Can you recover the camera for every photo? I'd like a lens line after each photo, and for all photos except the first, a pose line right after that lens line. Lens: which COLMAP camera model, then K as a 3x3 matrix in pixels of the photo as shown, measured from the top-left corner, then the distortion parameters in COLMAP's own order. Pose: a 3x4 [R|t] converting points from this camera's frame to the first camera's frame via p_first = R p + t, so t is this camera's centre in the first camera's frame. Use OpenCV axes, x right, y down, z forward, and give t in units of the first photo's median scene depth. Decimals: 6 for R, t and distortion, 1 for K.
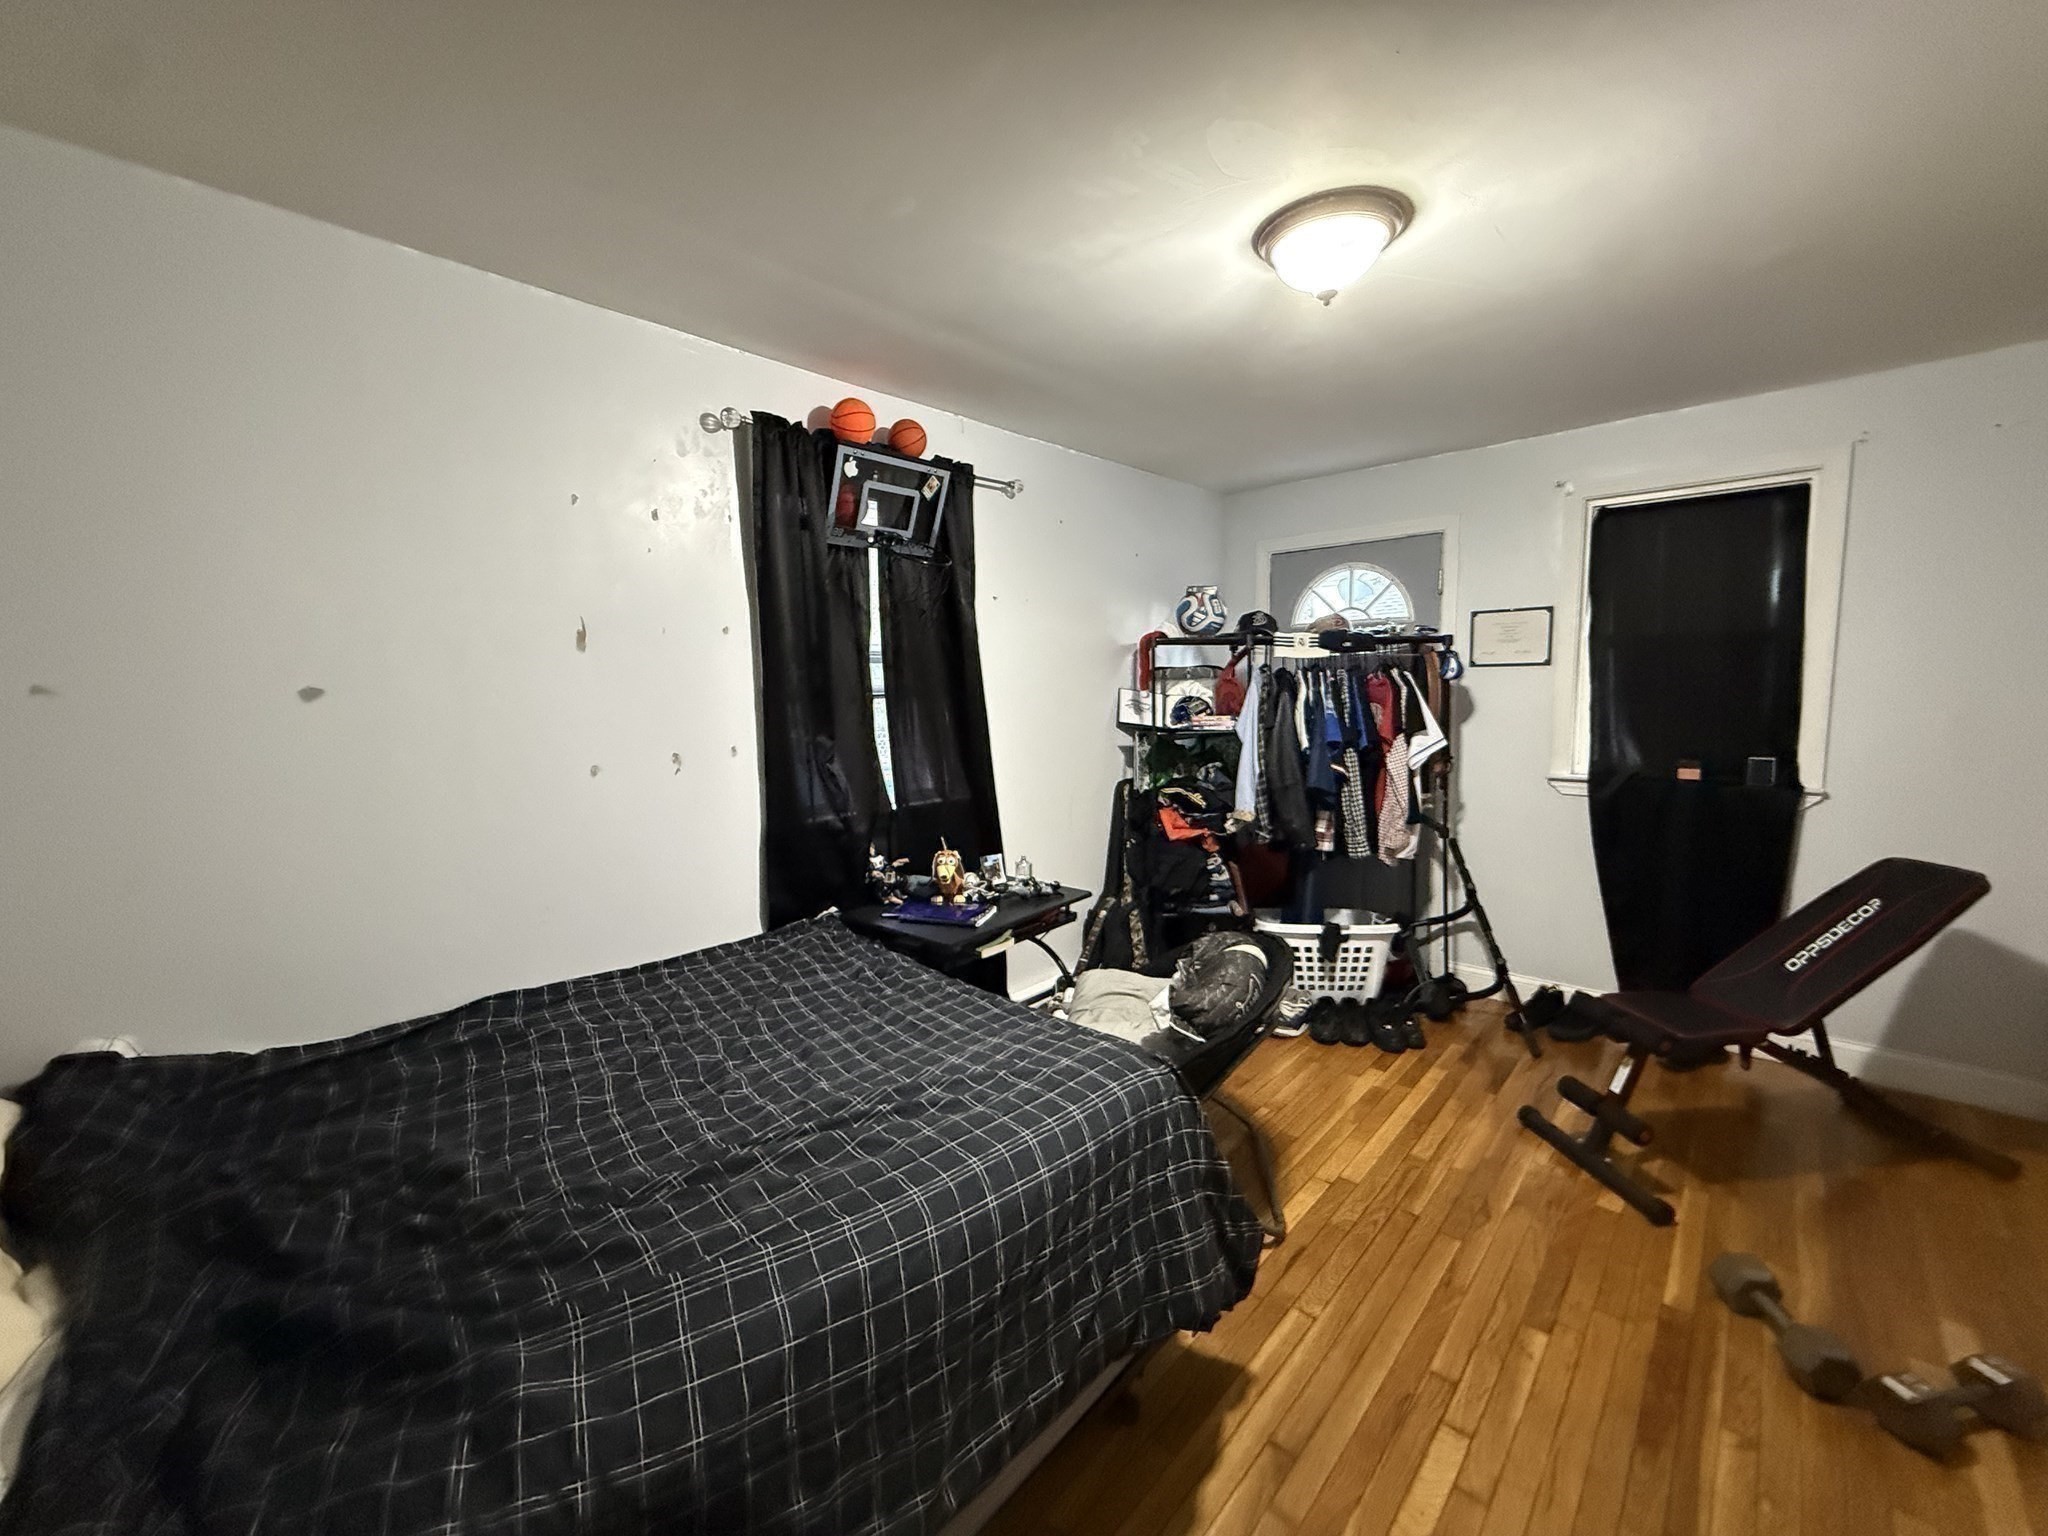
lens RADIAL K [[818.5, 0, 1017.7], [0, 818.5, 771.9], [0, 0, 1]] dist [-0.001682, 0.000420]
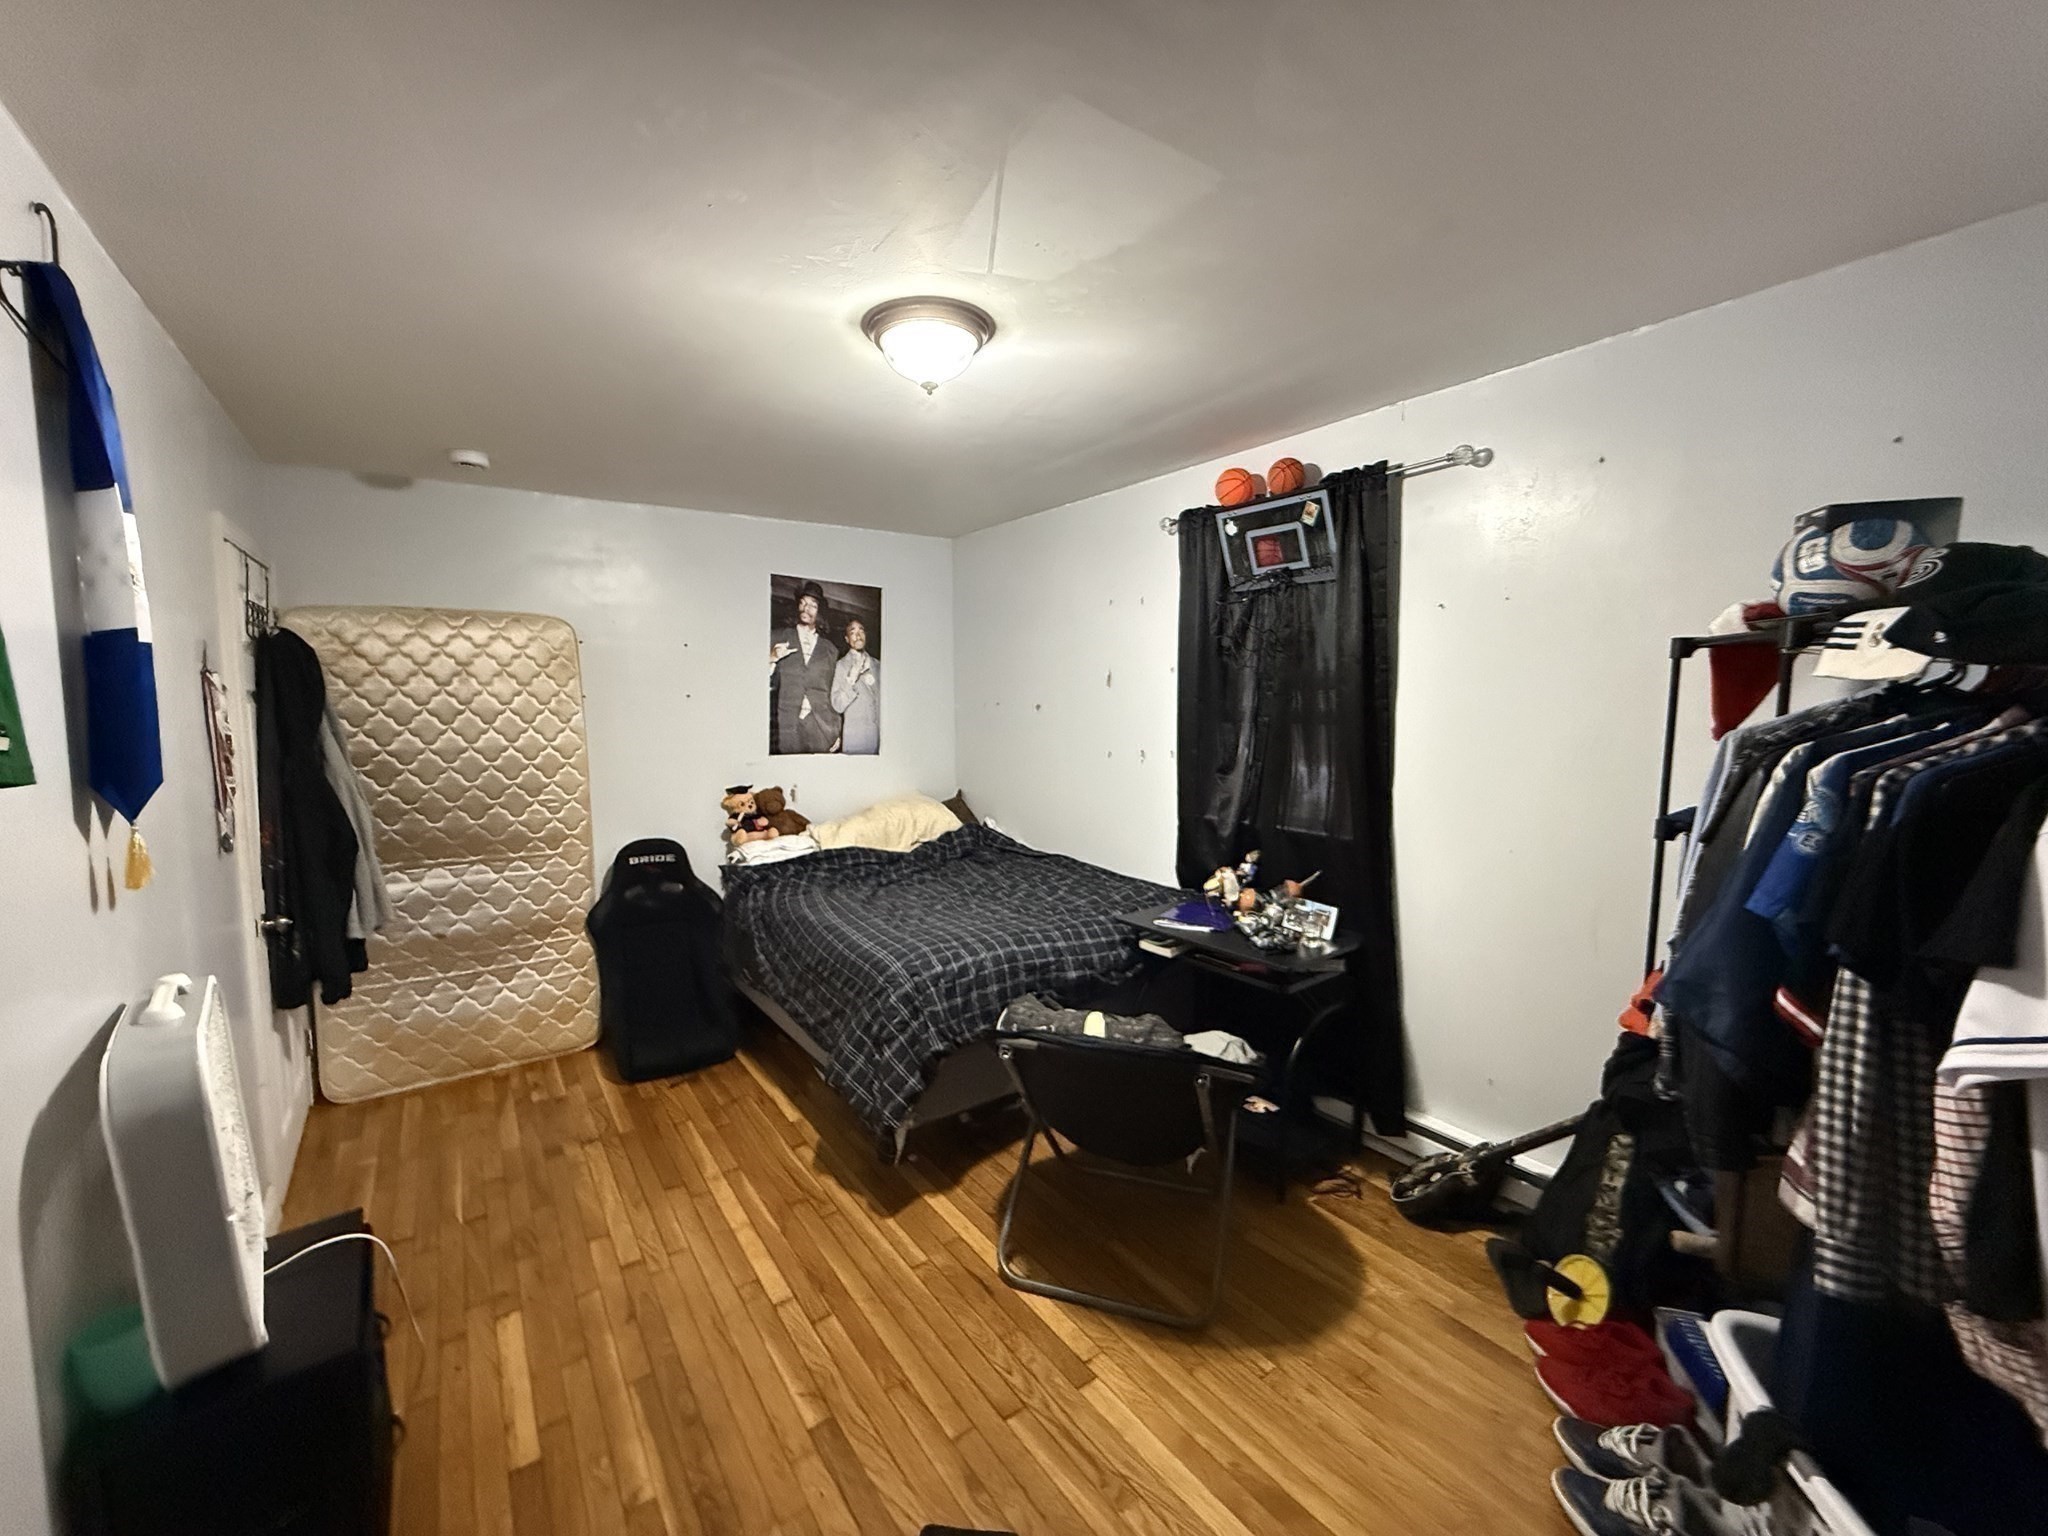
lens RADIAL K [[818.5, 0, 1017.7], [0, 818.5, 771.9], [0, 0, 1]] dist [-0.001682, 0.000420]
pose [[-0.206300, 0.109811, -0.972308, 1.065128], [-0.098419, 0.986315, 0.132275, -0.151568], [0.973527, 0.122982, -0.192669, 0.984411]]
